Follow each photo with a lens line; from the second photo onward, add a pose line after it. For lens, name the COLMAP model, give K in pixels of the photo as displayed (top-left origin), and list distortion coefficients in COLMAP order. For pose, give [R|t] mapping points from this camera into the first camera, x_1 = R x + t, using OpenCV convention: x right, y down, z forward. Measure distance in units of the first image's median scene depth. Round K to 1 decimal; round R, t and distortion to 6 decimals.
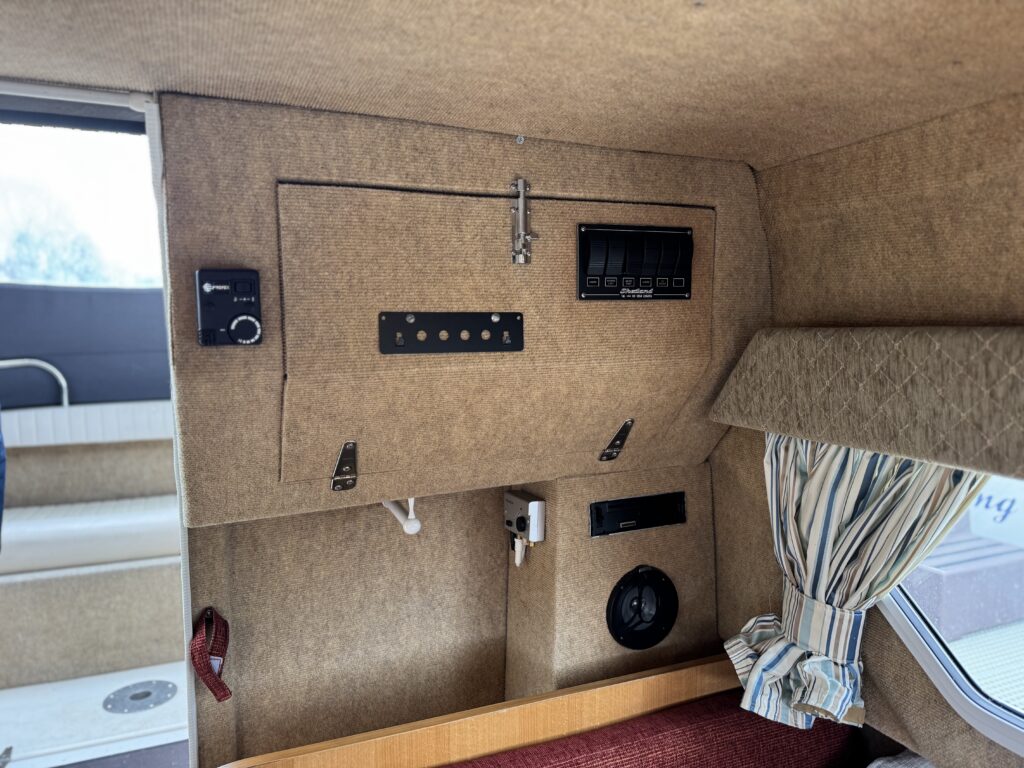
lens RADIAL K [[721.4, 0, 506.4], [0, 721.4, 381.5], [0, 0, 1]] dist [0.152998, -0.210320]
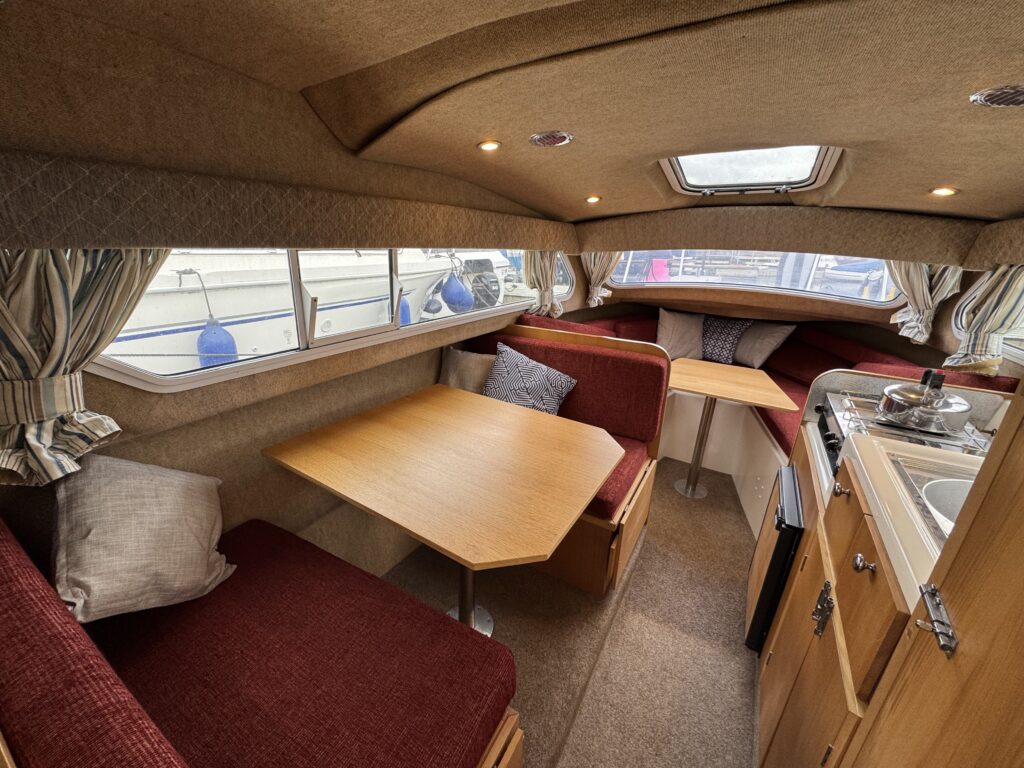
lens RADIAL K [[396.5, 0, 511.4], [0, 396.5, 373.8], [0, 0, 1]] dist [-0.003961, 0.000052]
pose [[-0.587255, -0.275597, 0.761037, -0.601004], [0.033022, 0.931306, 0.362738, 0.056193], [-0.808728, 0.238151, -0.537813, 0.694666]]
